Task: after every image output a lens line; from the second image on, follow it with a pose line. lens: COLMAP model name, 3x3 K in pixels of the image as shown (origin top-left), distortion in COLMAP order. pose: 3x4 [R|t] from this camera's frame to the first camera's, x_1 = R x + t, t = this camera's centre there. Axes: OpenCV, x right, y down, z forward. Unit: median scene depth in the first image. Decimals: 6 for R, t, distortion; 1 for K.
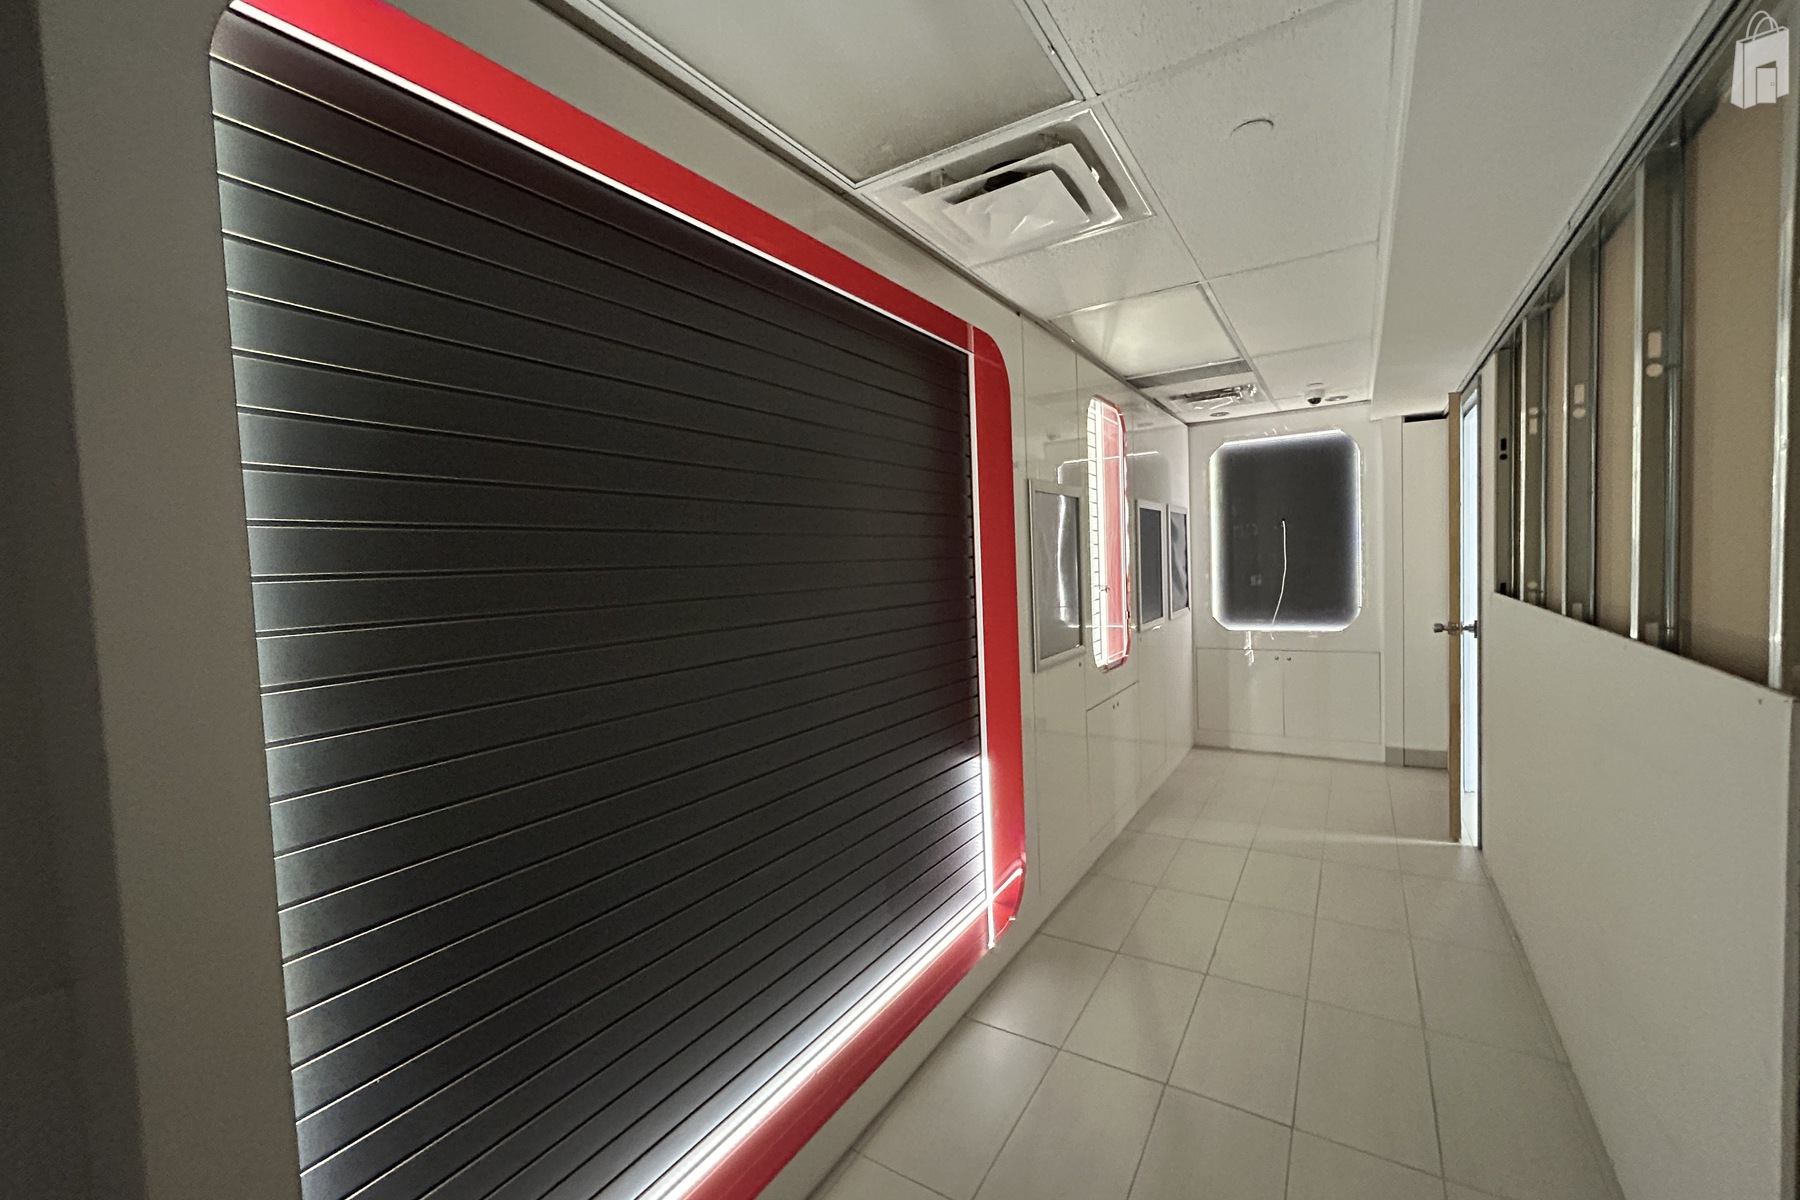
lens RADIAL K [[727.2, 0, 894.4], [0, 727.2, 595.3], [0, 0, 1]] dist [-0.009933, 0.000347]
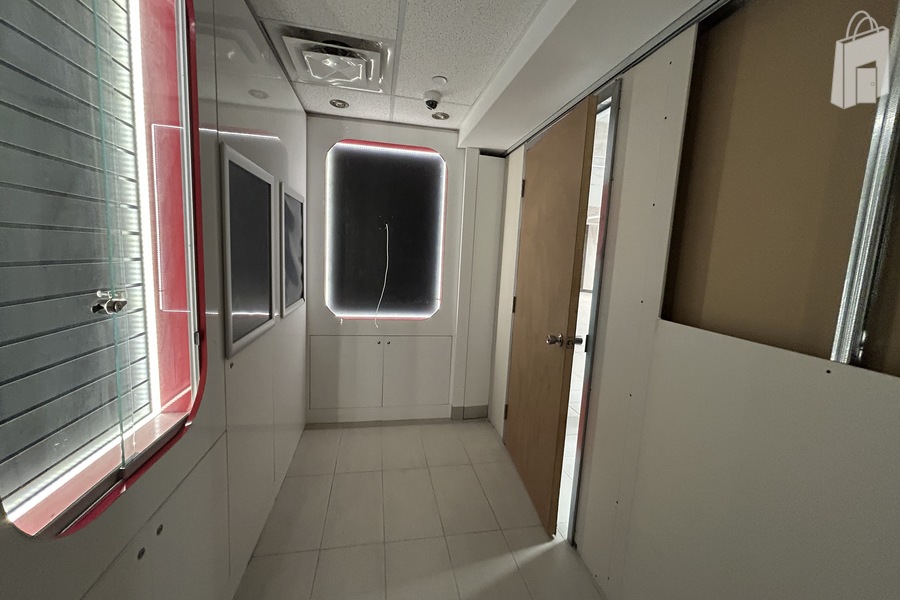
lens RADIAL K [[363.6, 0, 449.3], [0, 363.6, 299.5], [0, 0, 1]] dist [-0.009933, 0.000347]
pose [[0.719263, -0.011686, 0.694639, 0.298202], [-0.048167, 0.996614, 0.066640, -0.037020], [-0.693066, -0.081390, 0.716265, 0.739712]]
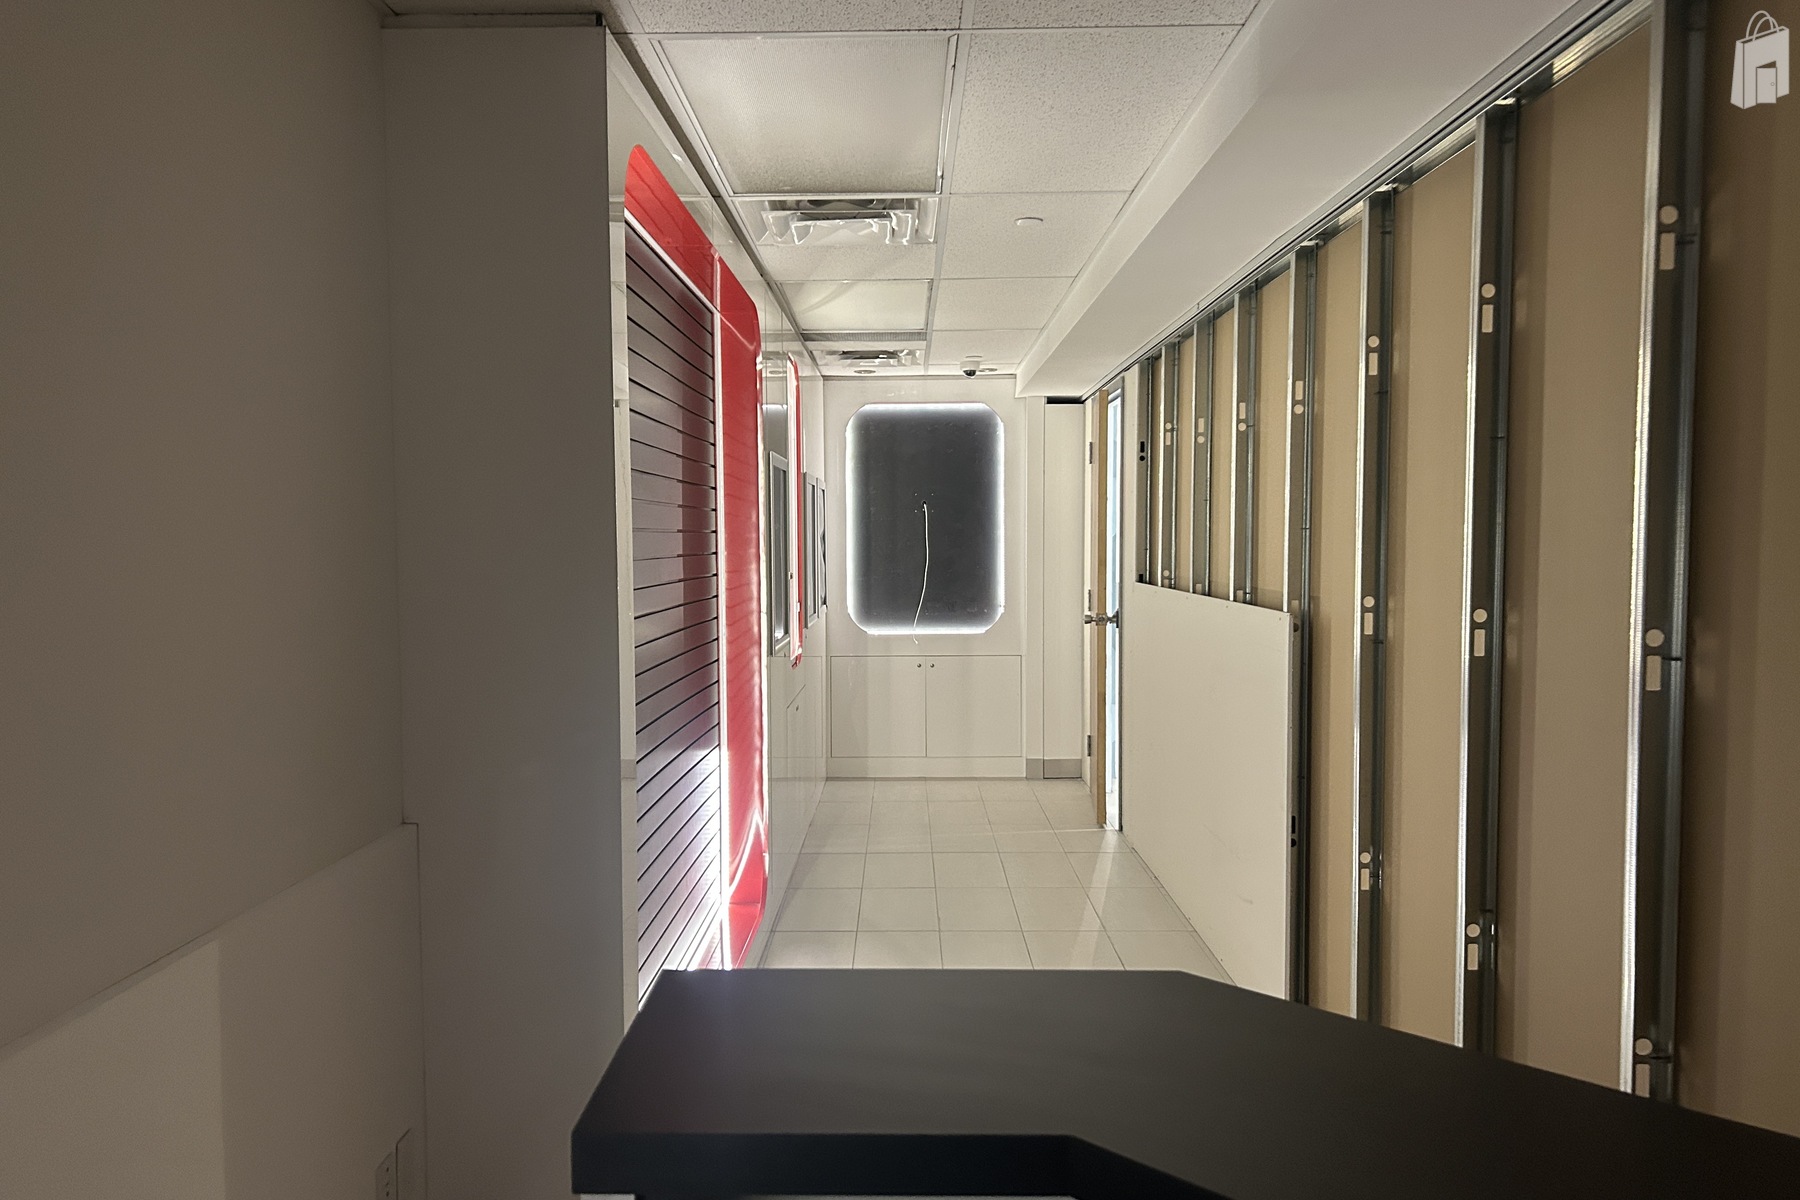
lens RADIAL K [[1339.9, 0, 903.5], [0, 1339.9, 616.4], [0, 0, 1]] dist [0.029286, -0.035557]
pose [[0.844770, 0.003293, 0.535119, -0.467134], [-0.003806, 0.999993, -0.000146, 0.041842], [-0.535116, -0.001913, 0.844776, -0.445517]]
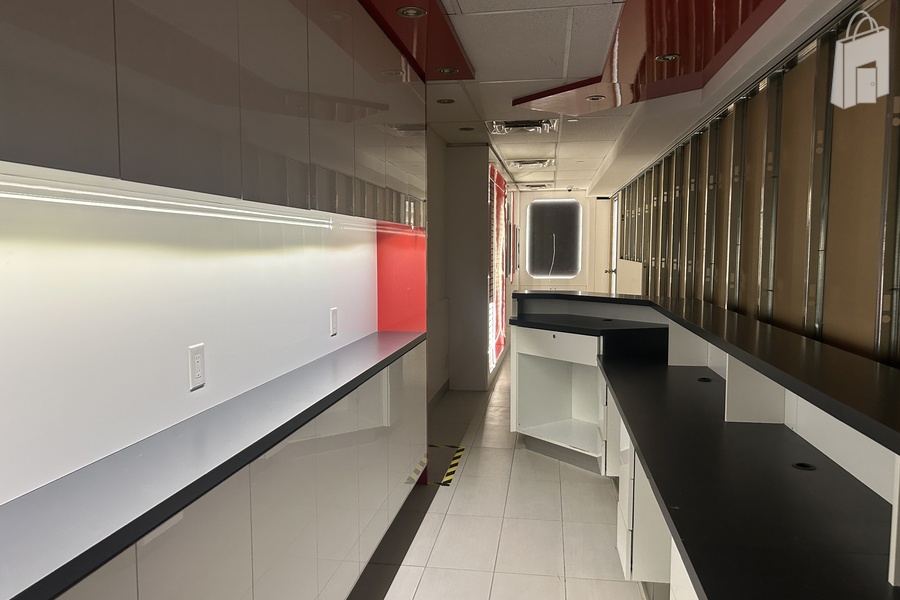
lens RADIAL K [[670.0, 0, 442.8], [0, 670.0, 304.7], [0, 0, 1]] dist [0.029286, -0.035557]
pose [[0.917007, 0.000628, 0.398870, -1.051800], [-0.012798, 0.999530, 0.027849, 0.116451], [-0.398665, -0.030643, 0.916584, -1.383211]]
